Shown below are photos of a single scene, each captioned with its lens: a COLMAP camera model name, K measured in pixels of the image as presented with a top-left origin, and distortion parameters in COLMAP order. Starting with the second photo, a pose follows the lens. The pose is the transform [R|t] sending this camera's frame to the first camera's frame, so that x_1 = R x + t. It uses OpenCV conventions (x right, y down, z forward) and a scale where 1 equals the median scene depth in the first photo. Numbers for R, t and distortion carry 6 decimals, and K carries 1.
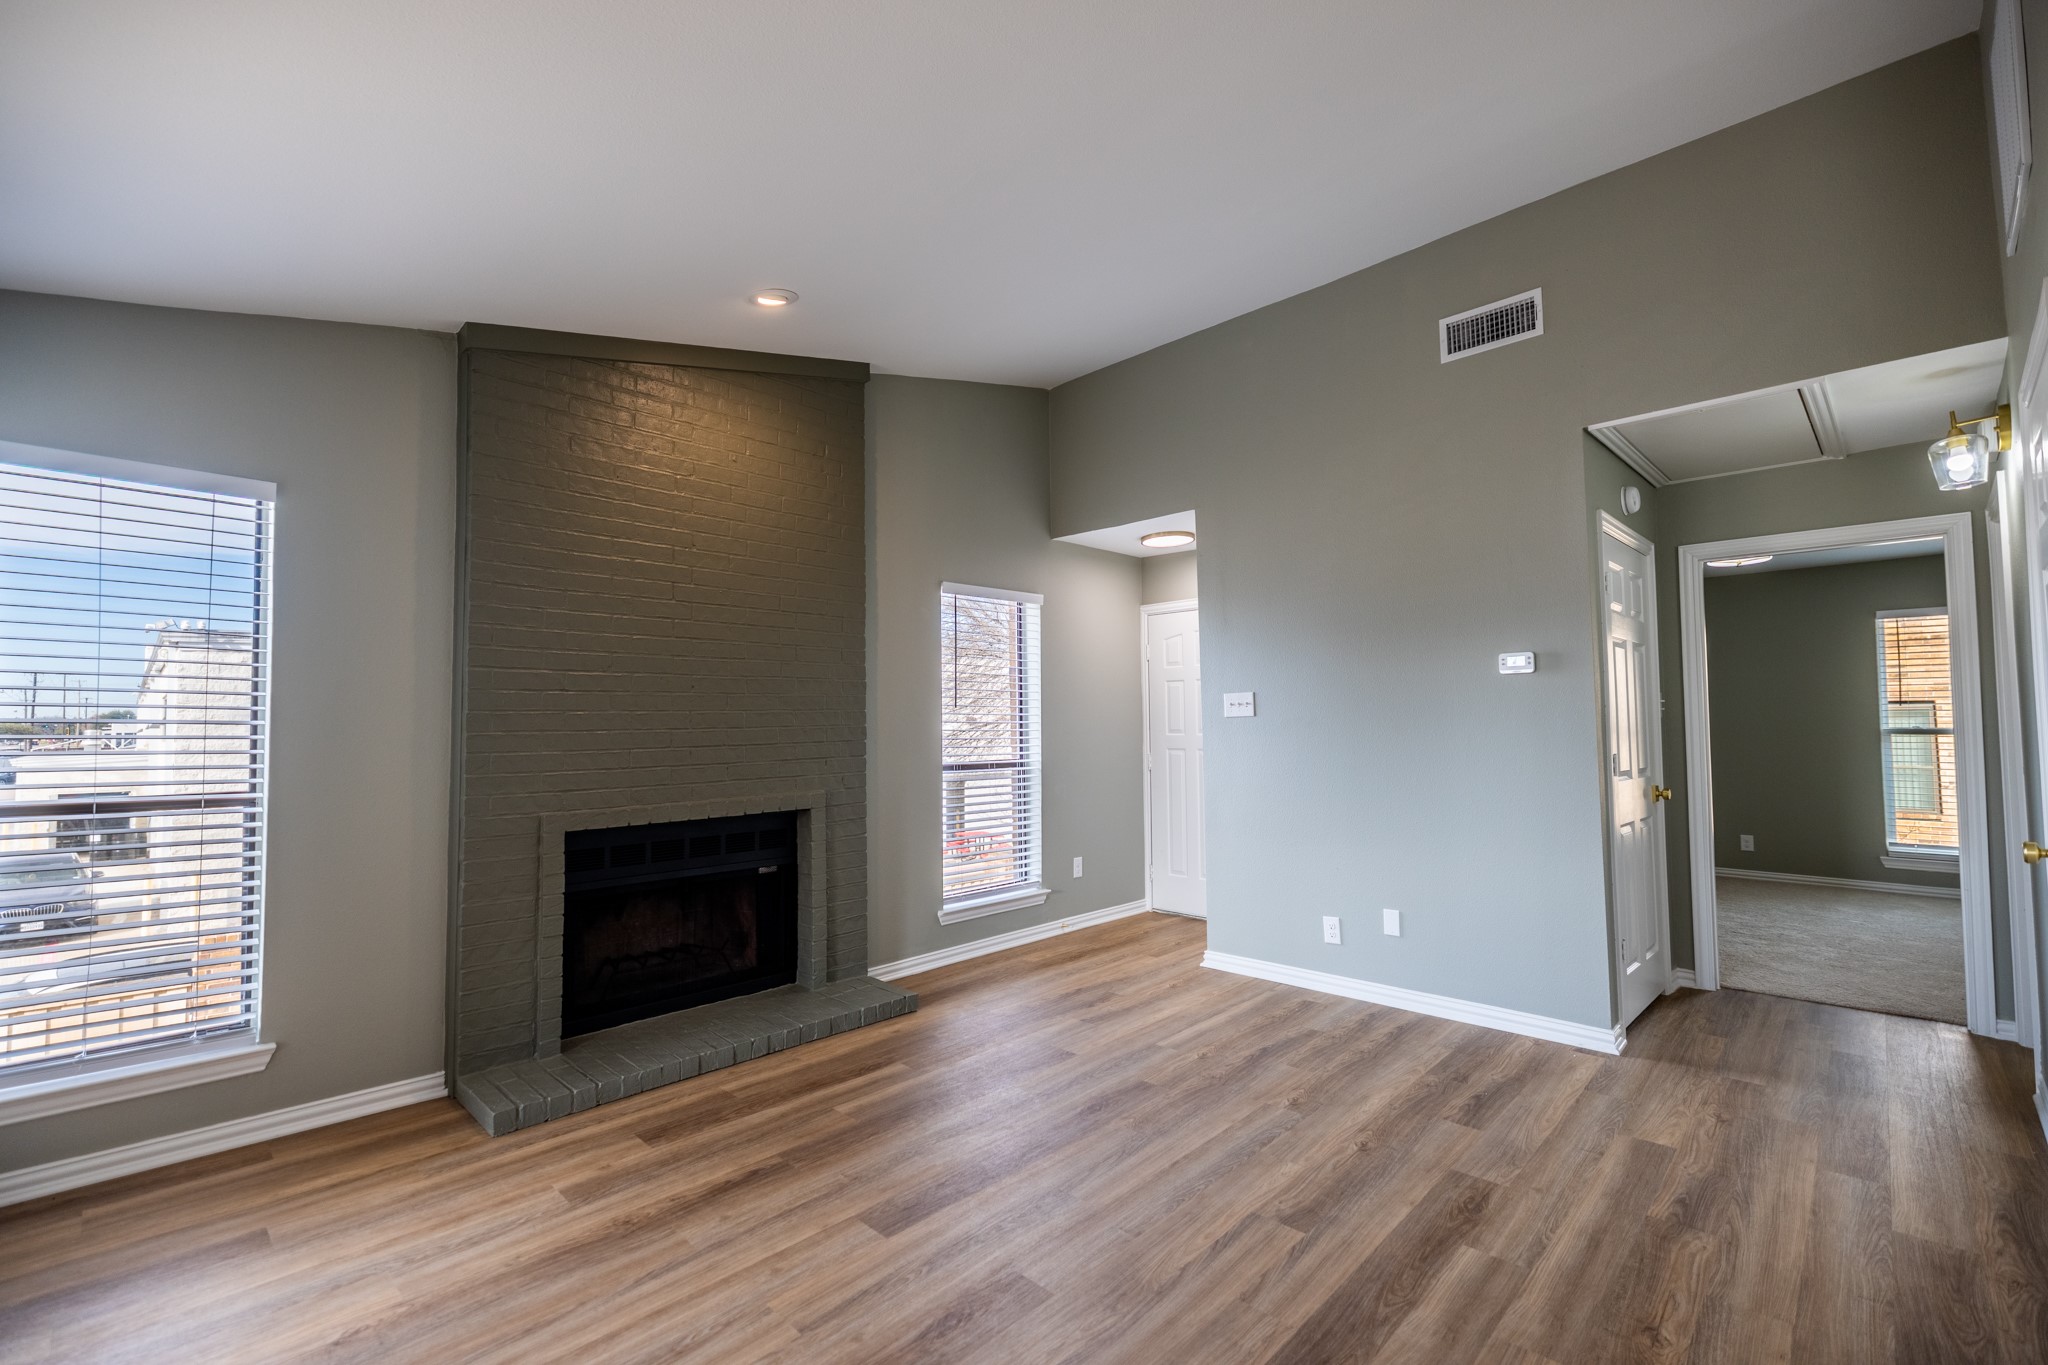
lens RADIAL K [[880.6, 0, 1014.7], [0, 880.6, 686.1], [0, 0, 1]] dist [0.002432, 0.000386]
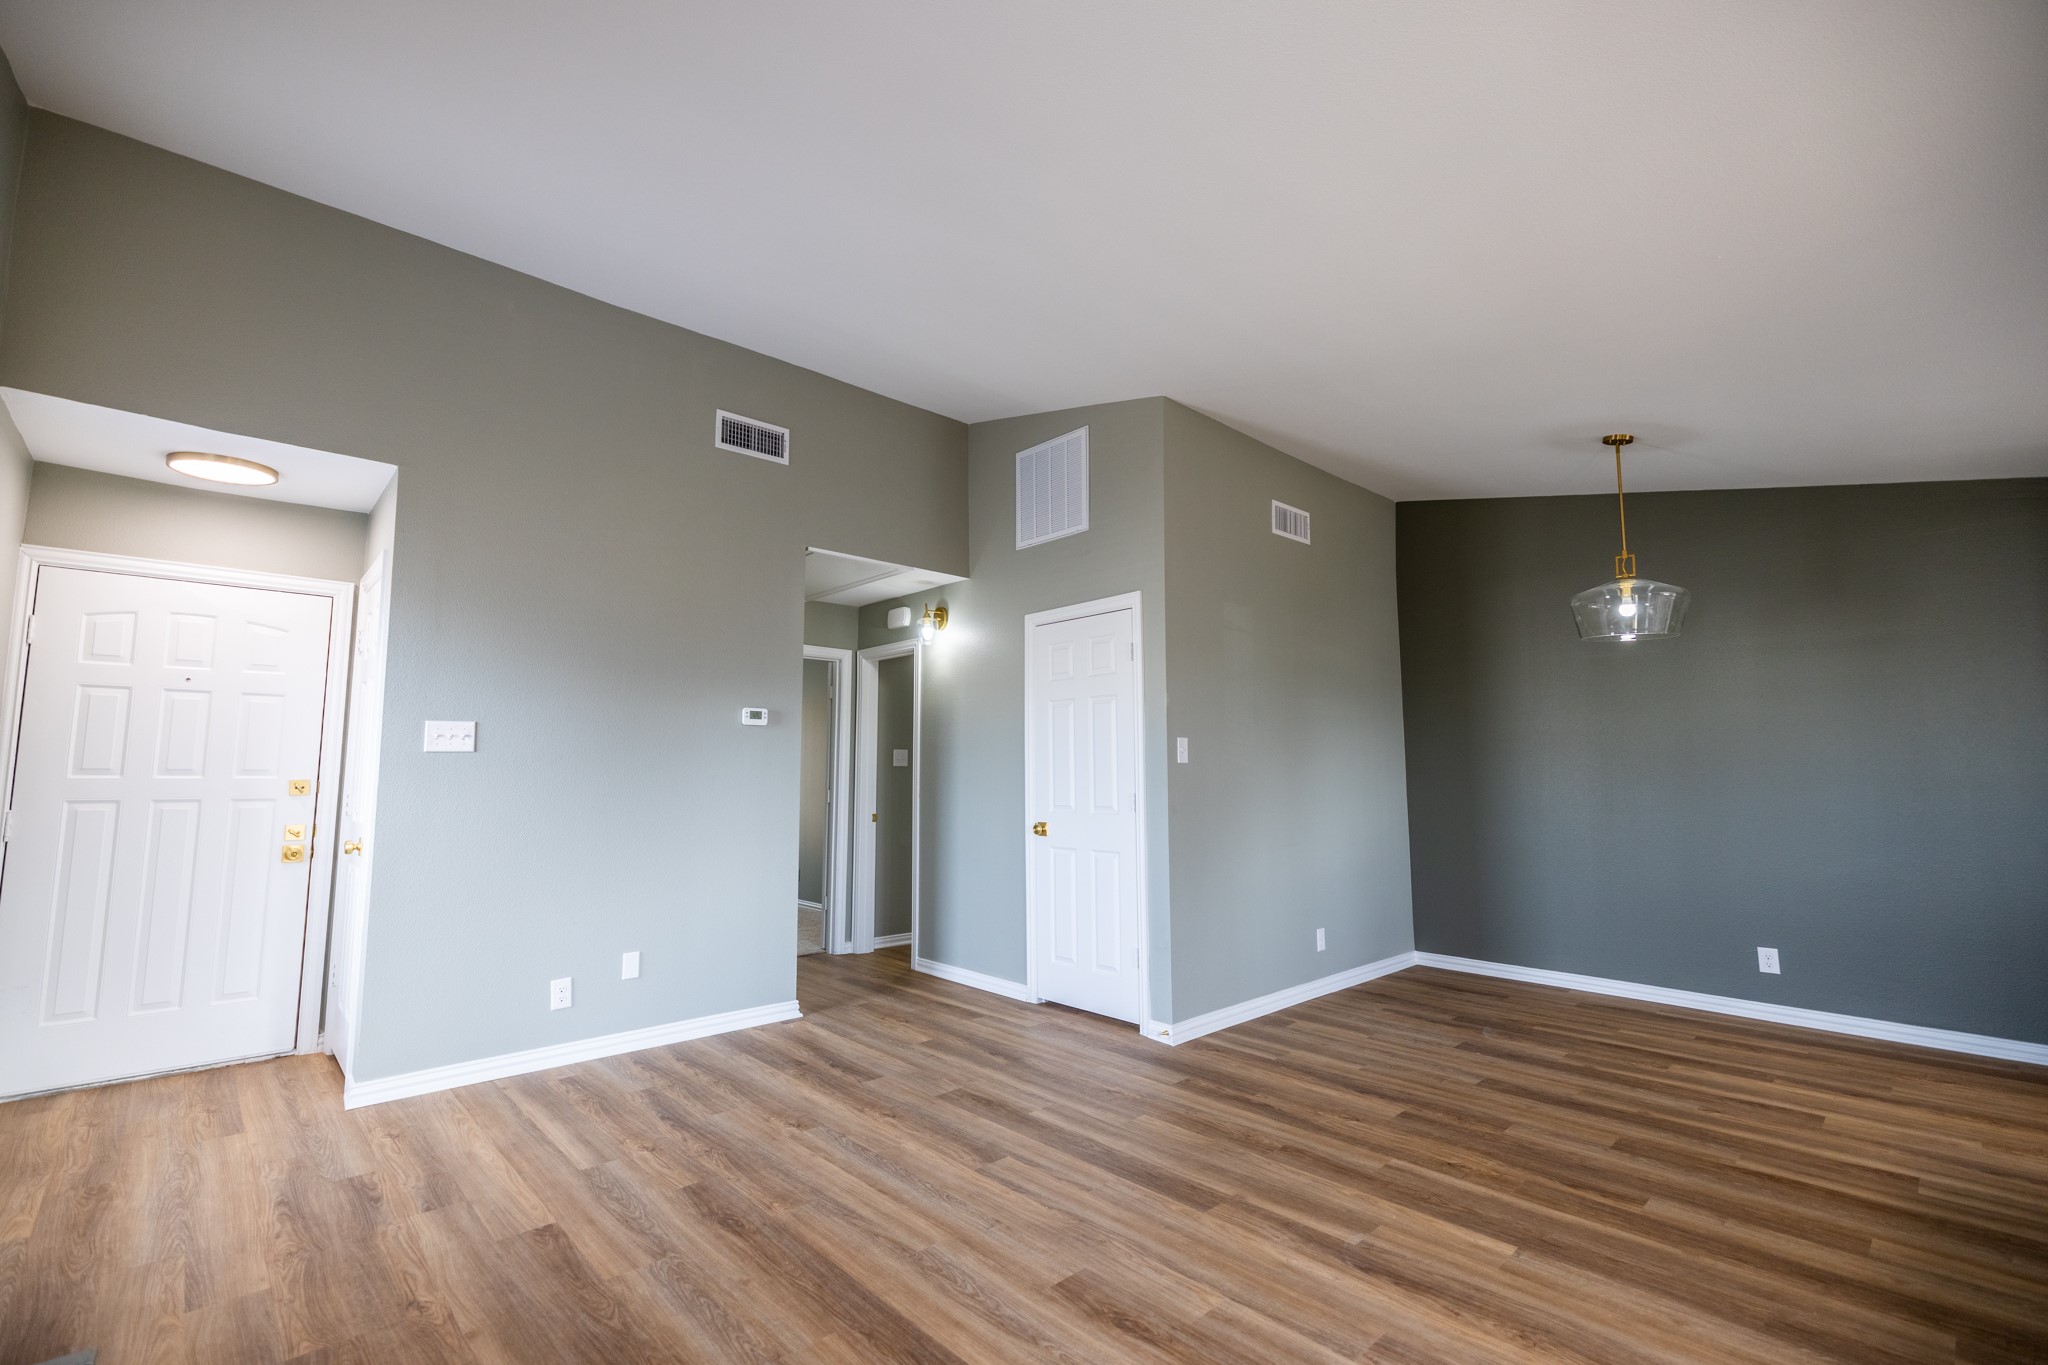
lens RADIAL K [[883.3, 0, 1013.6], [0, 883.3, 687.9], [0, 0, 1]] dist [0.001360, 0.000826]
pose [[0.047300, 0.108349, 0.992987, -0.619276], [-0.048189, 0.993190, -0.106076, 0.046144], [-0.997718, -0.042833, 0.052199, 0.573794]]
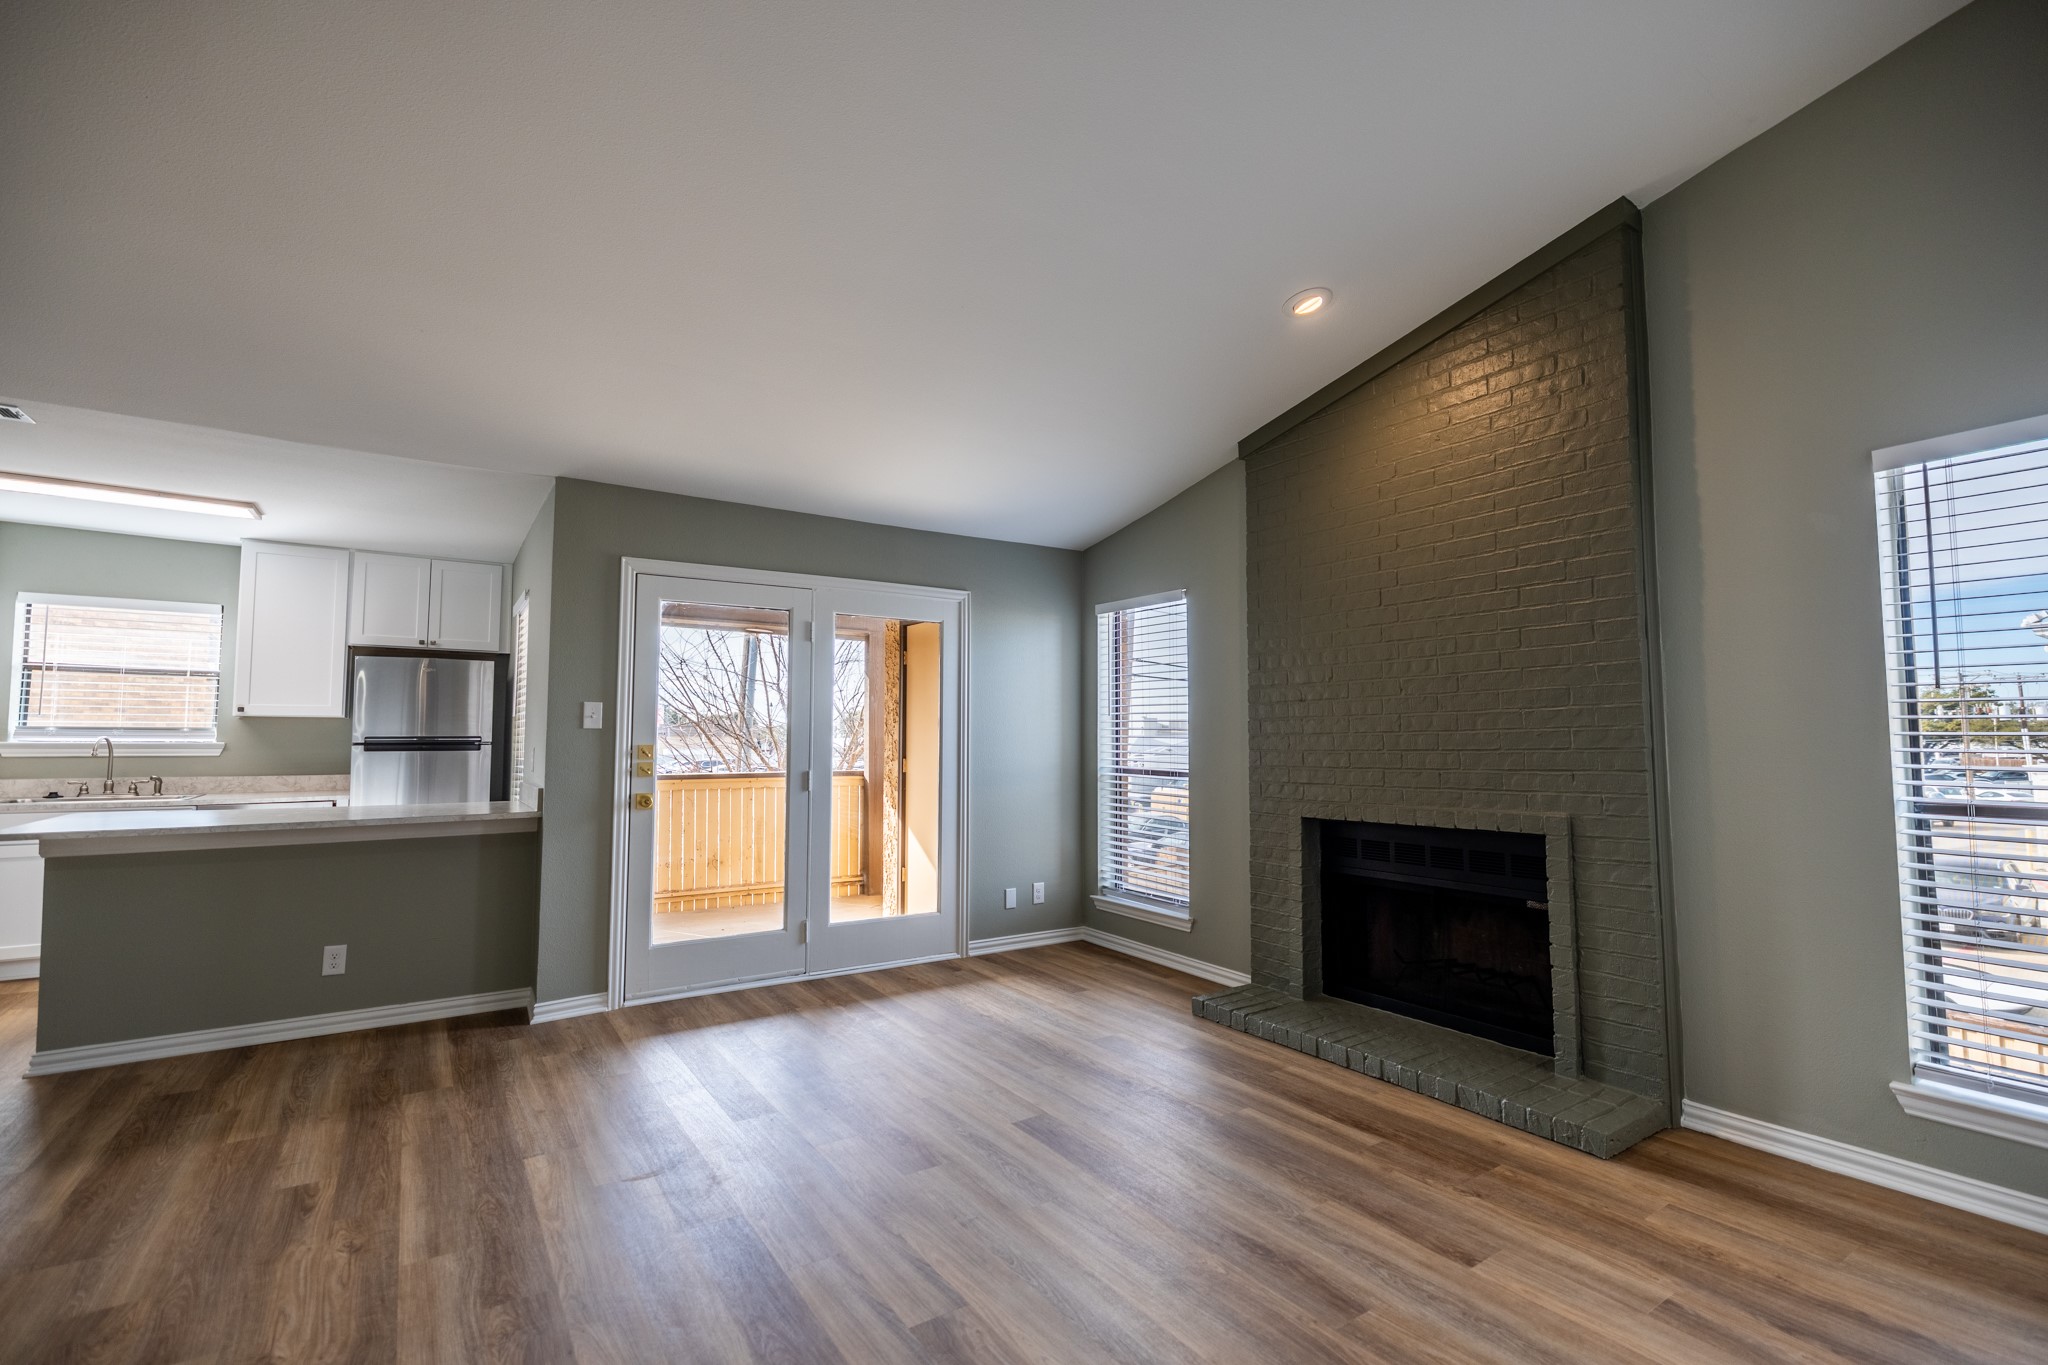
lens RADIAL K [[899.3, 0, 1014.4], [0, 899.3, 682.7], [0, 0, 1]] dist [0.000706, 0.000610]
pose [[-0.205392, -0.056669, -0.977038, 0.713452], [0.046126, 0.996652, -0.067504, 0.041439], [0.977592, -0.058932, -0.202090, 0.787797]]
